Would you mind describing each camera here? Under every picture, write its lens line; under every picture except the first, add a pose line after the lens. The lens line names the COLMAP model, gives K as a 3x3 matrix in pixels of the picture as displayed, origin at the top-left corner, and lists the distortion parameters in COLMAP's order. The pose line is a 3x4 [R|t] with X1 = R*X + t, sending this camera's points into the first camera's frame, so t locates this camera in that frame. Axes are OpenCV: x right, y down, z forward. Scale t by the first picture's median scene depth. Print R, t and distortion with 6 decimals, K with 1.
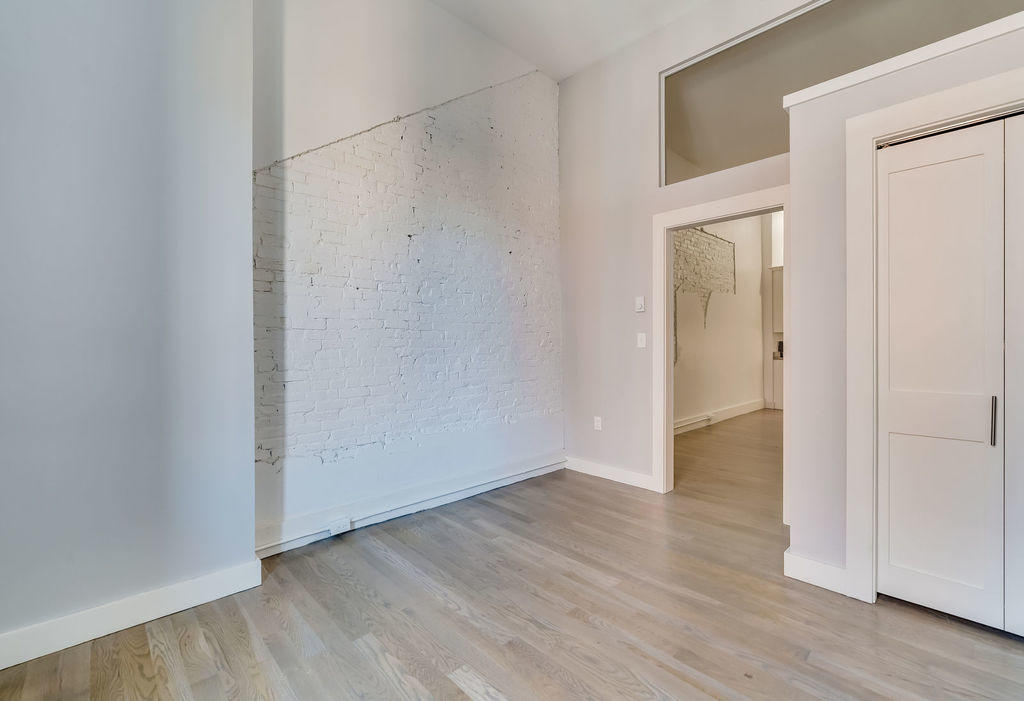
lens RADIAL K [[422.3, 0, 509.4], [0, 422.3, 348.2], [0, 0, 1]] dist [-0.002299, 0.000094]
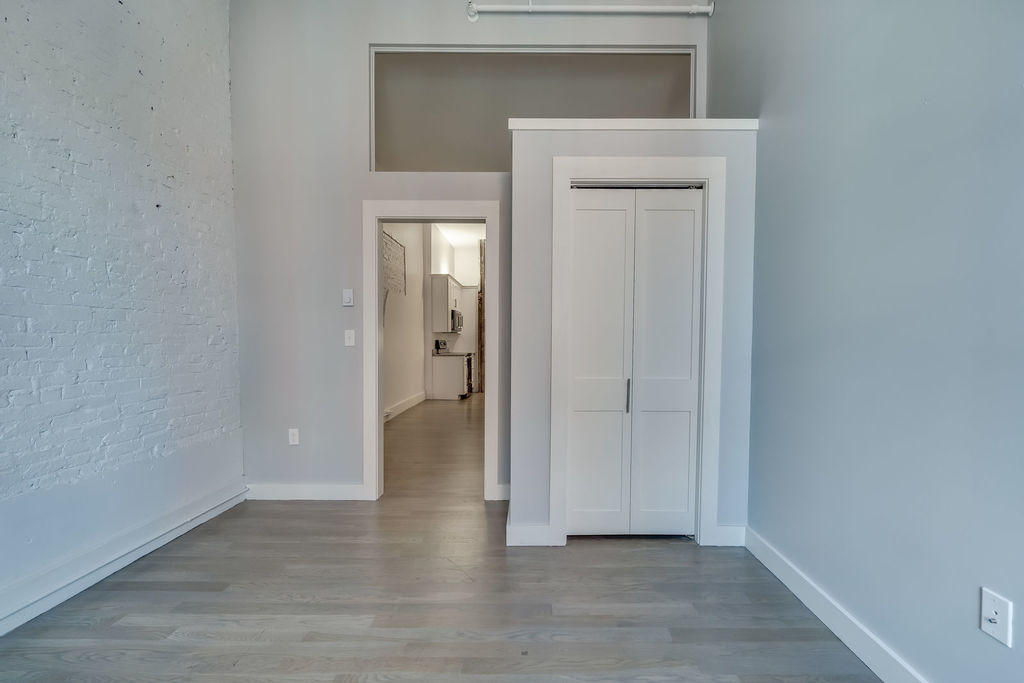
lens RADIAL K [[425.2, 0, 507.5], [0, 425.2, 356.8], [0, 0, 1]] dist [-0.000044, 0.000050]
pose [[0.707854, -0.020504, 0.706061, -0.099530], [0.002959, 0.999656, 0.026064, -0.000968], [-0.706352, -0.016360, 0.707671, 0.132811]]
